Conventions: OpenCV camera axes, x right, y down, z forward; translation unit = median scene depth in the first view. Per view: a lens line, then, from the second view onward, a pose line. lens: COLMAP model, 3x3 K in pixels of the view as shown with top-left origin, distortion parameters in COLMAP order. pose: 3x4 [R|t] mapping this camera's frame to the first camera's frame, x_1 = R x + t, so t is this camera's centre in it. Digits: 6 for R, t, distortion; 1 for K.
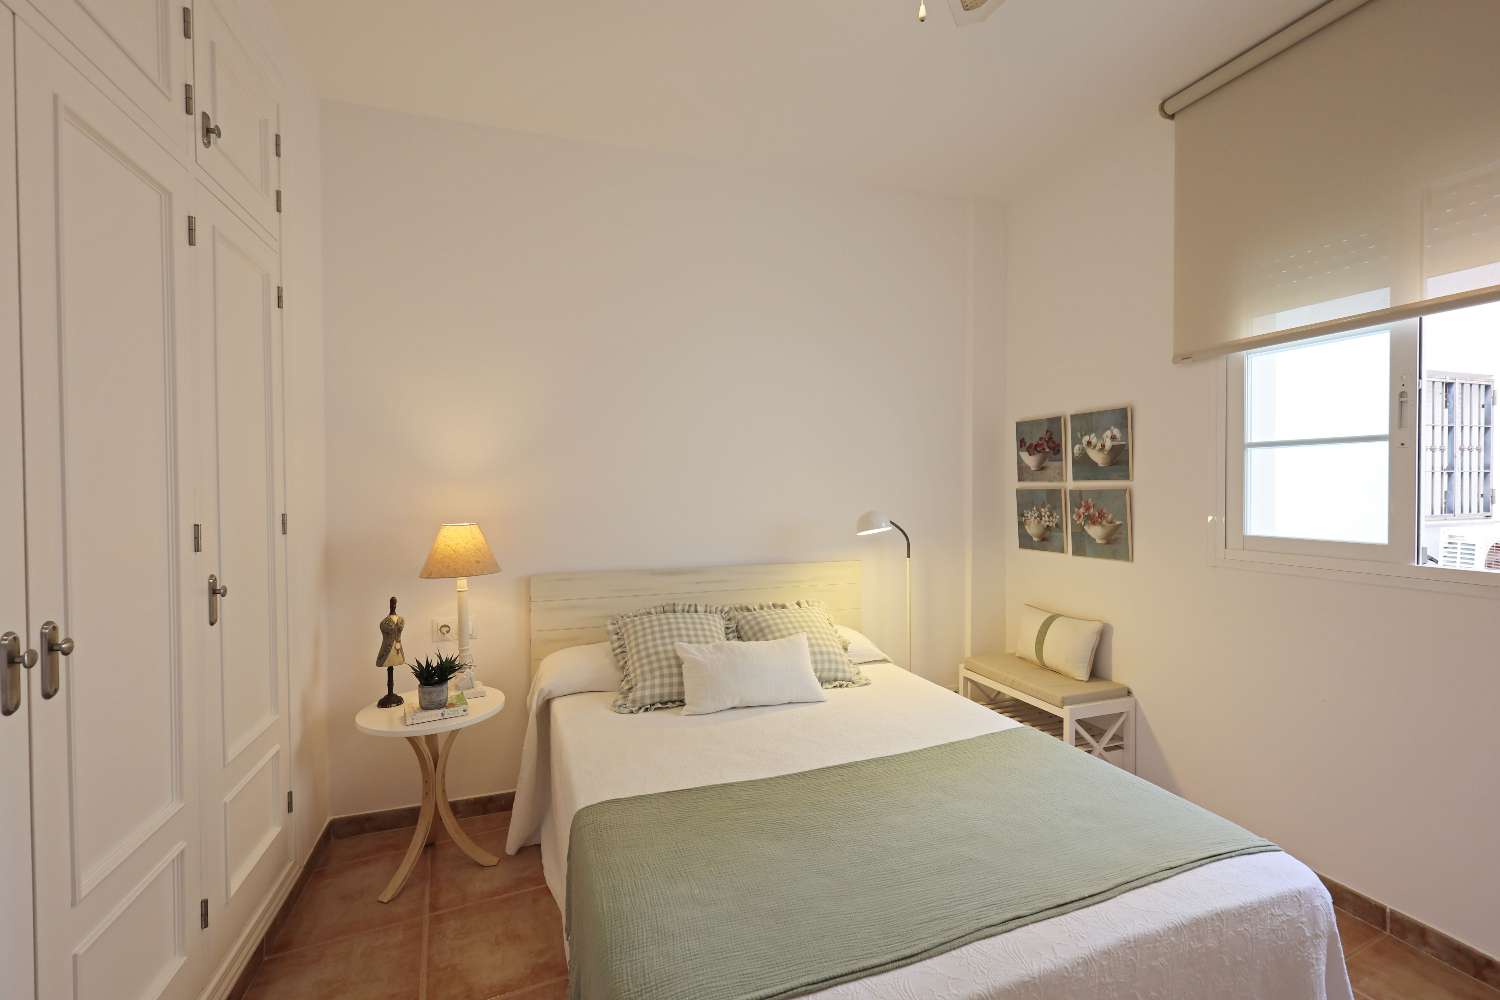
lens RADIAL K [[648.9, 0, 756.1], [0, 648.9, 497.3], [0, 0, 1]] dist [0.001396, 0.000114]
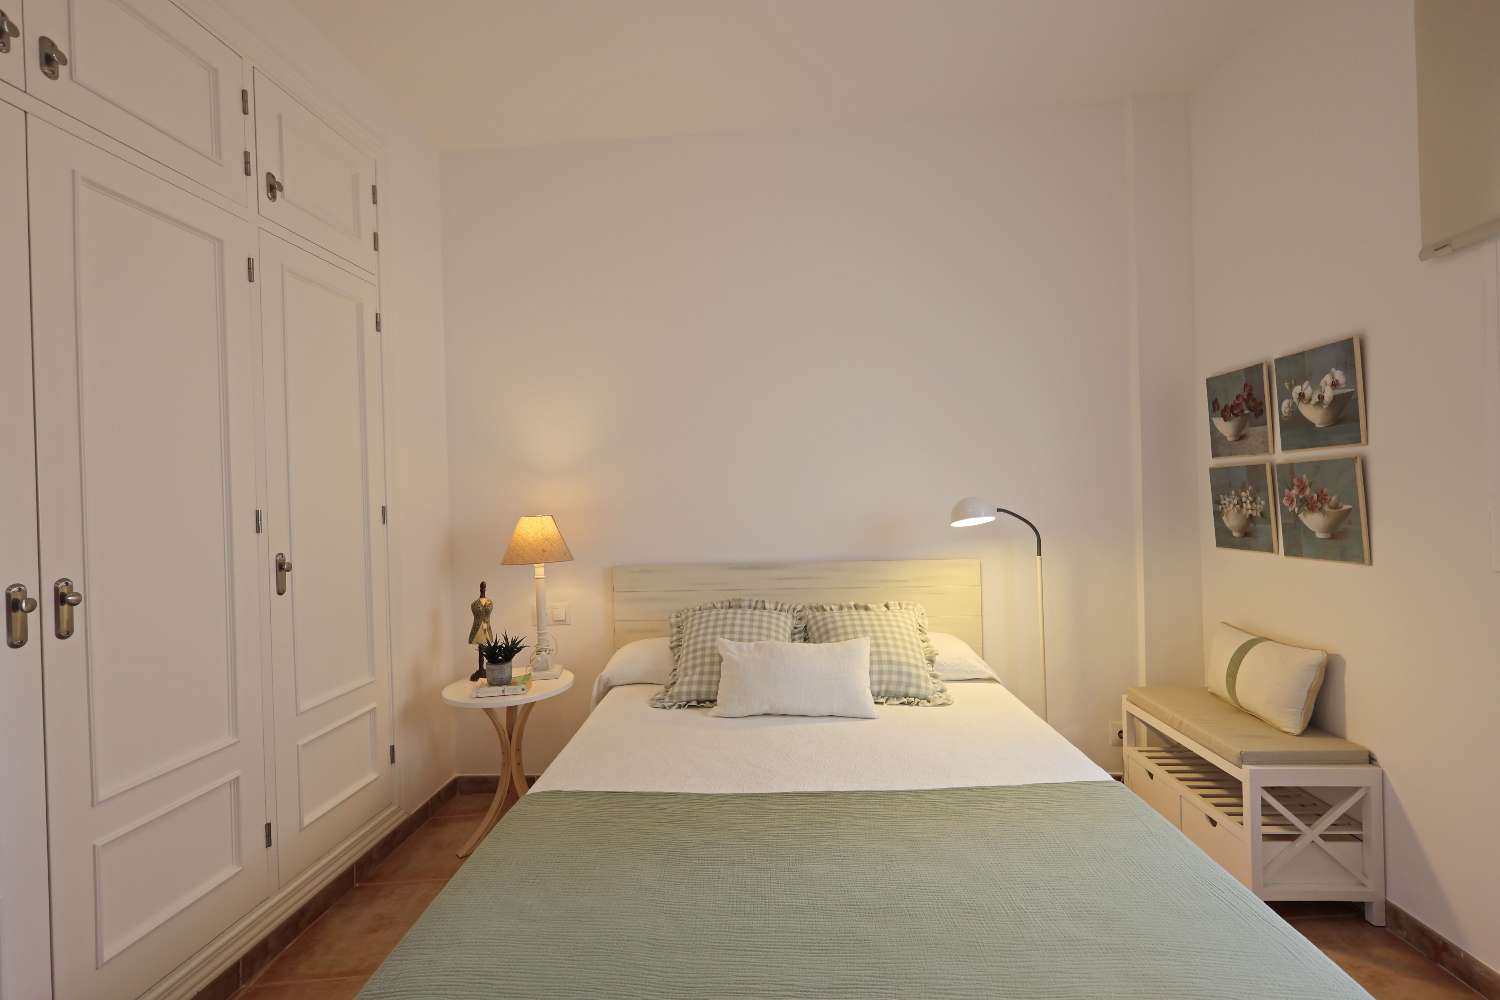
lens RADIAL K [[648.9, 0, 750.8], [0, 648.9, 495.1], [0, 0, 1]] dist [0.001396, 0.000114]
pose [[0.922799, -0.022756, -0.384608, 0.259705], [0.017491, 0.999699, -0.017181, 0.029290], [0.384883, 0.009127, 0.922920, 0.134050]]
